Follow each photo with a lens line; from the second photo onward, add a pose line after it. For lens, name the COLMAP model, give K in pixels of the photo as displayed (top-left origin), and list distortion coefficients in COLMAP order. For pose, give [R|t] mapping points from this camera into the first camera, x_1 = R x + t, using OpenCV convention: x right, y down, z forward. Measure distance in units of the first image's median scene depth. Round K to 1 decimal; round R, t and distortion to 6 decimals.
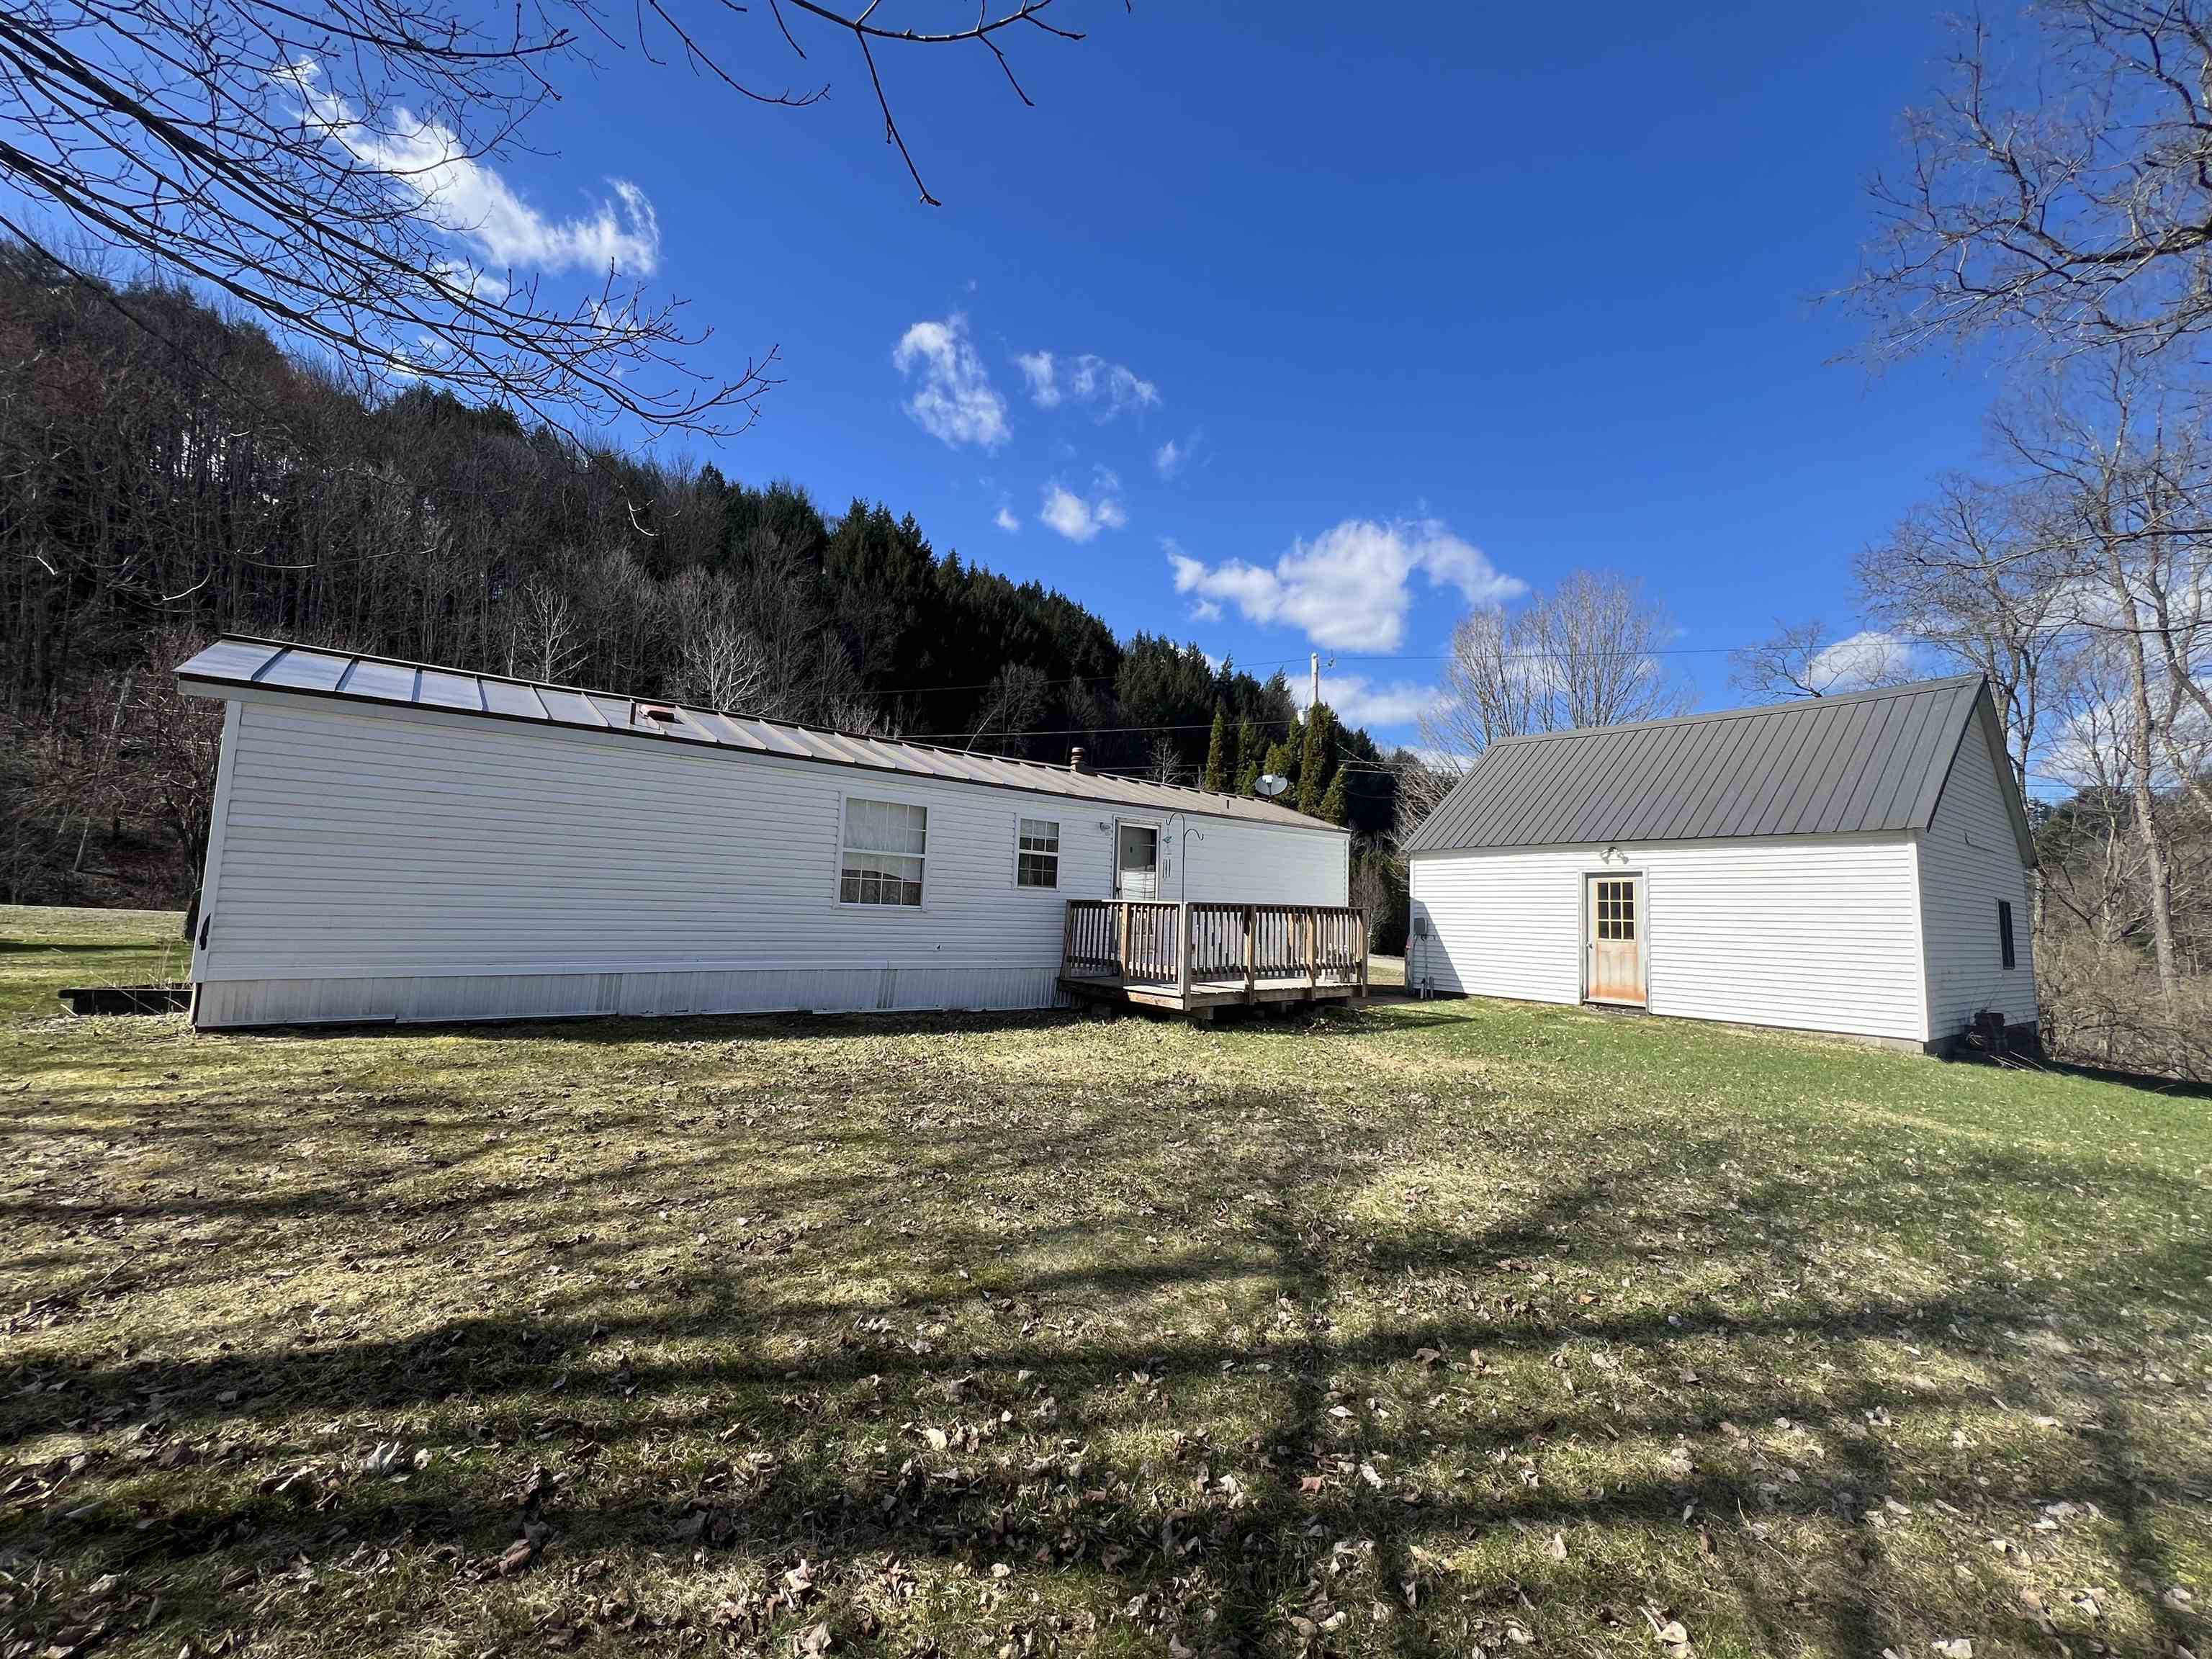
lens RADIAL K [[880.1, 0, 1106.0], [0, 880.1, 829.5], [0, 0, 1]] dist [-0.001457, -0.000294]
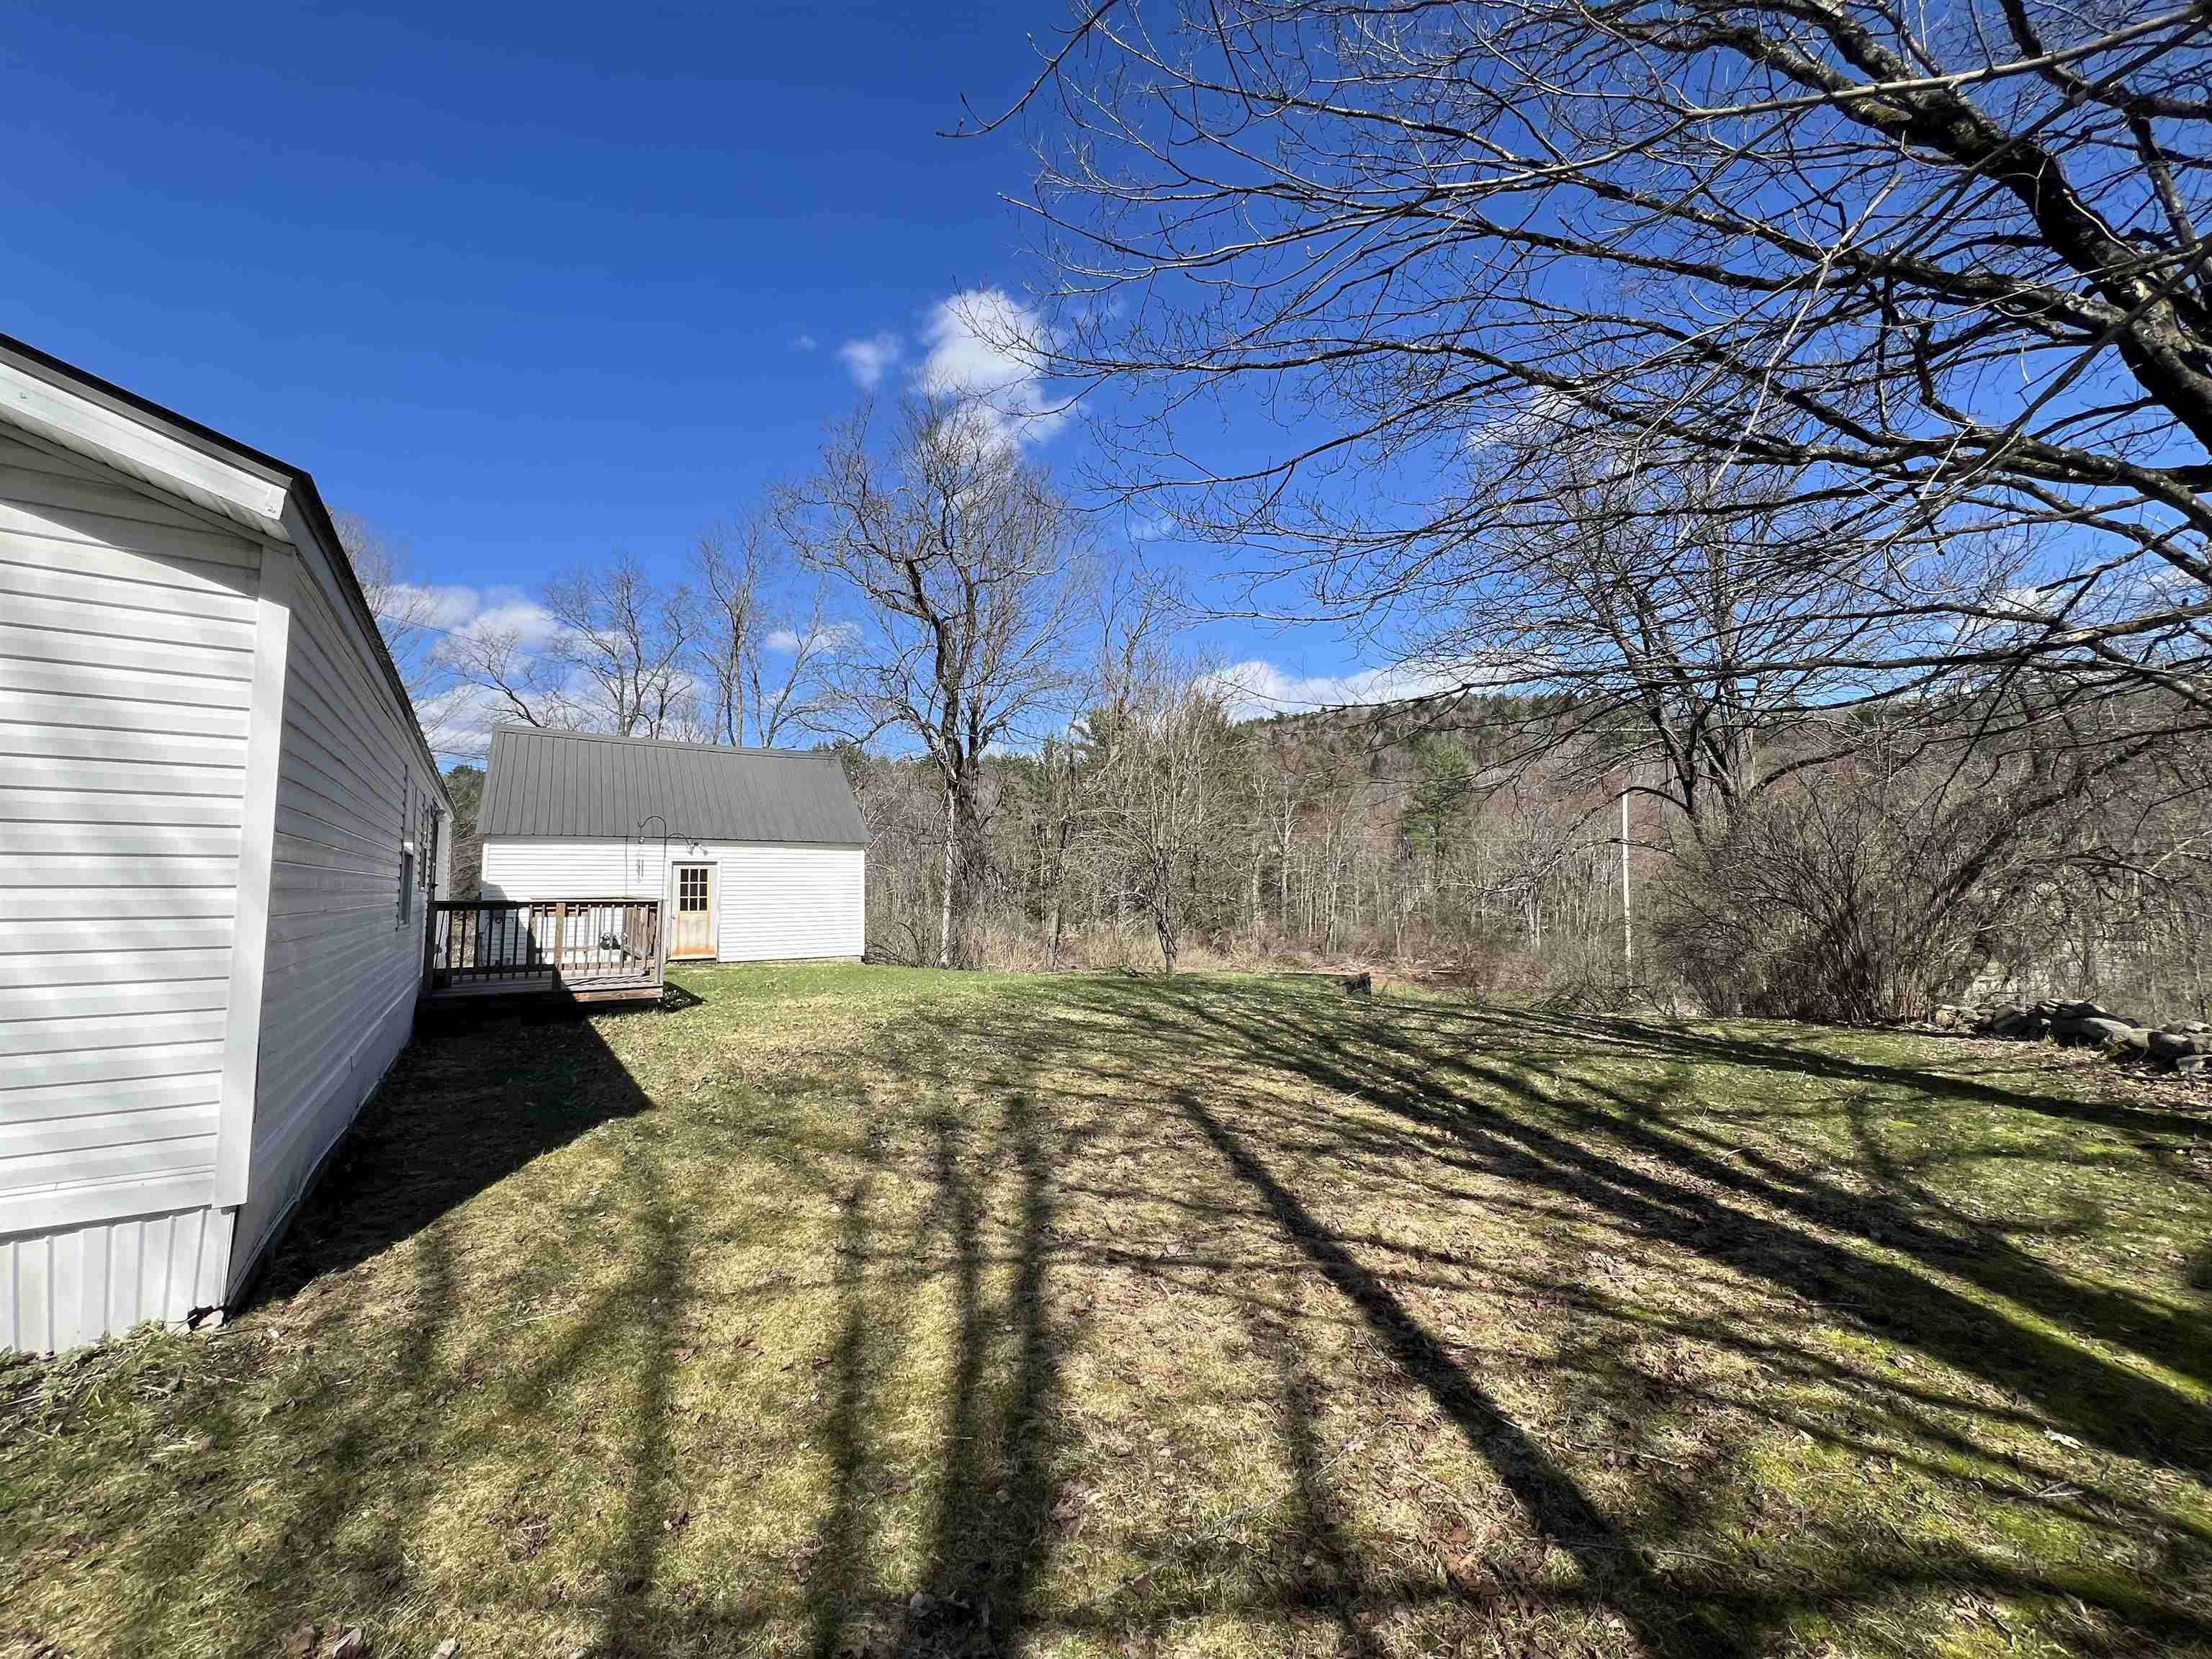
lens RADIAL K [[880.1, 0, 1106.0], [0, 880.1, 829.5], [0, 0, 1]] dist [-0.001457, -0.000294]
pose [[-0.027246, 0.038290, 0.998895, -0.788604], [-0.088180, 0.995279, -0.040556, -0.000998], [-0.995732, -0.089187, -0.023741, 0.412427]]
